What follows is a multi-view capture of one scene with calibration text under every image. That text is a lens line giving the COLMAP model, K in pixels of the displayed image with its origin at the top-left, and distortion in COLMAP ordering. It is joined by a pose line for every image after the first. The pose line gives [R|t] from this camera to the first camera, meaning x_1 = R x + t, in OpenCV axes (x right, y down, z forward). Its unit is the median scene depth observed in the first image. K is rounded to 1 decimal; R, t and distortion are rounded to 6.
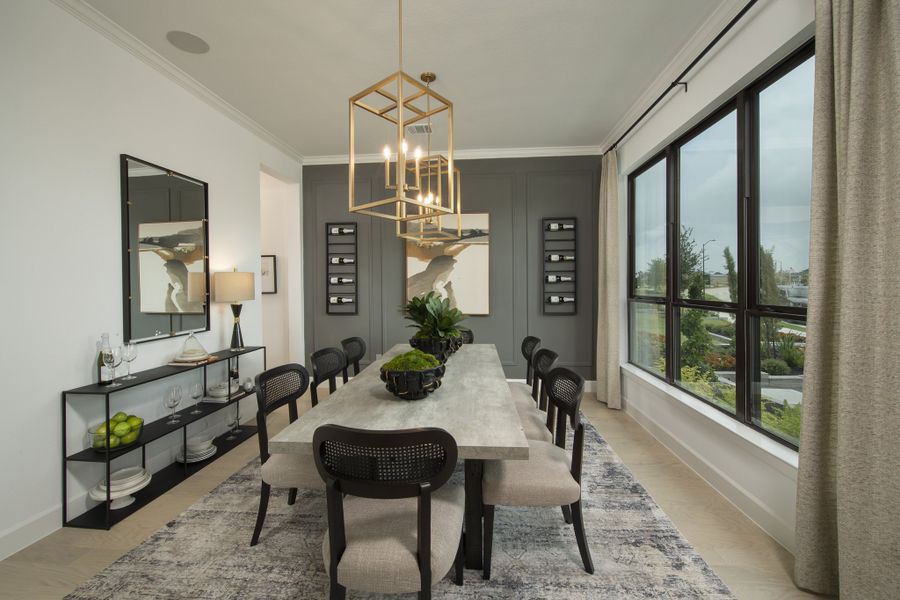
lens RADIAL K [[368.2, 0, 452.8], [0, 368.2, 294.1], [0, 0, 1]] dist [-0.008352, -0.002550]
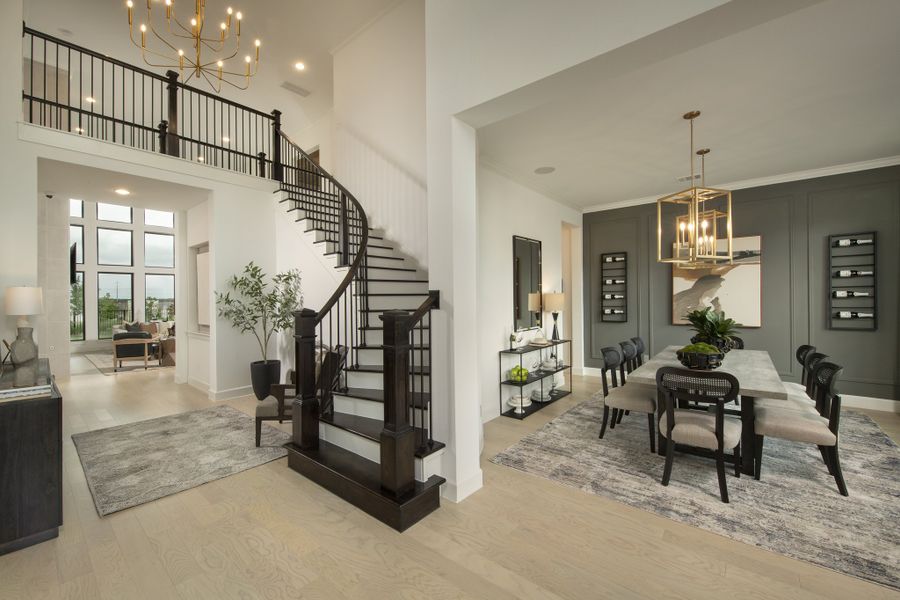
lens RADIAL K [[368.2, 0, 443.3], [0, 368.2, 302.9], [0, 0, 1]] dist [-0.008352, -0.002550]
pose [[0.814846, 0.004811, -0.579658, -0.055767], [-0.009948, 0.999934, -0.005685, -0.001955], [0.579592, 0.010398, 0.814840, -0.586053]]
